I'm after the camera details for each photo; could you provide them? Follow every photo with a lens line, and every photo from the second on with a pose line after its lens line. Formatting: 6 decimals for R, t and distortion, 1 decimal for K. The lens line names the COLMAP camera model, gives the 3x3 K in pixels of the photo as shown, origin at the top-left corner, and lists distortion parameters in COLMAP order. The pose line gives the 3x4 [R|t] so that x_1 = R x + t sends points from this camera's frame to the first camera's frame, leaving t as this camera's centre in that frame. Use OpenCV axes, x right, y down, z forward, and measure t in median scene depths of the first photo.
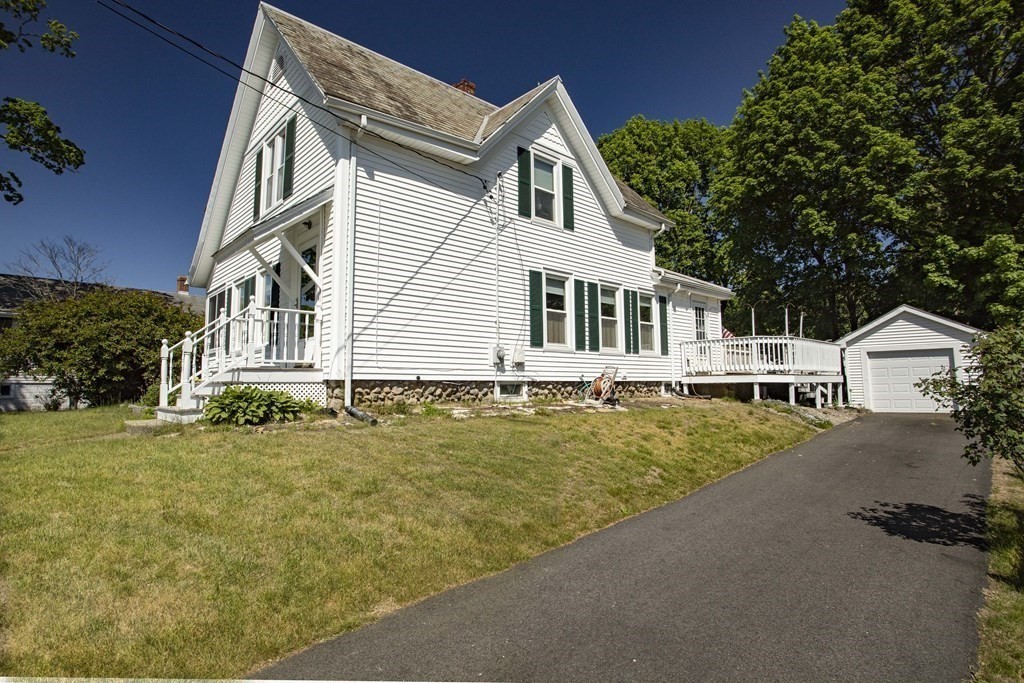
lens RADIAL K [[521.0, 0, 512.0], [0, 521.0, 341.5], [0, 0, 1]] dist [-0.055502, 0.014300]
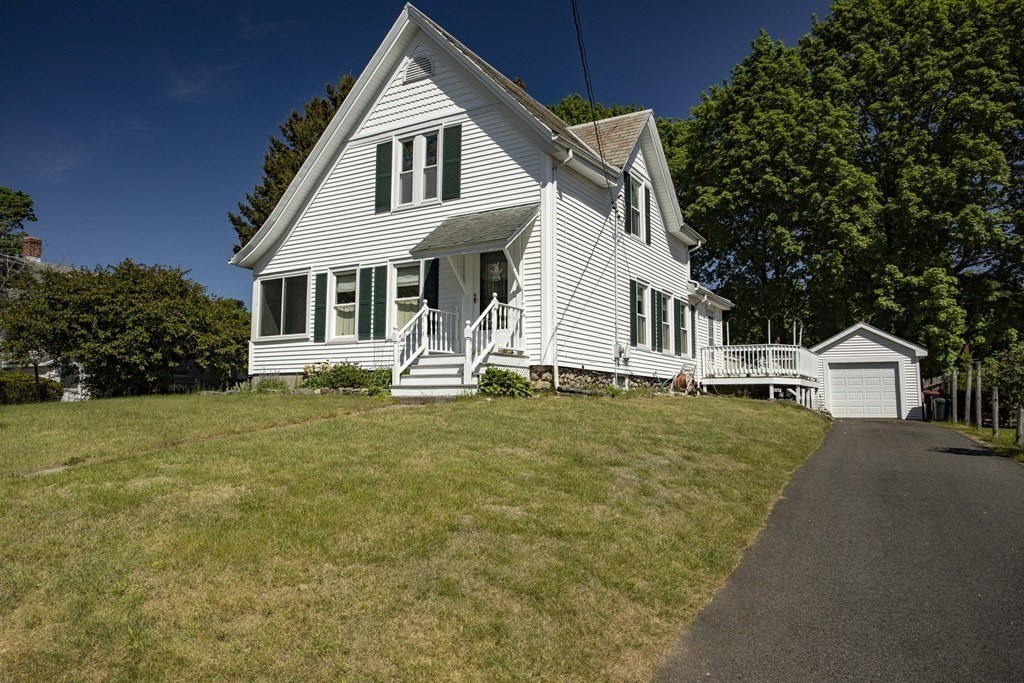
lens RADIAL K [[666.2, 0, 512.0], [0, 666.2, 341.5], [0, 0, 1]] dist [-0.026823, 0.000754]
pose [[0.963030, 0.042779, 0.265977, -0.409856], [-0.042260, 0.999077, -0.007679, 0.016146], [-0.266060, -0.003845, 0.963949, -0.242595]]
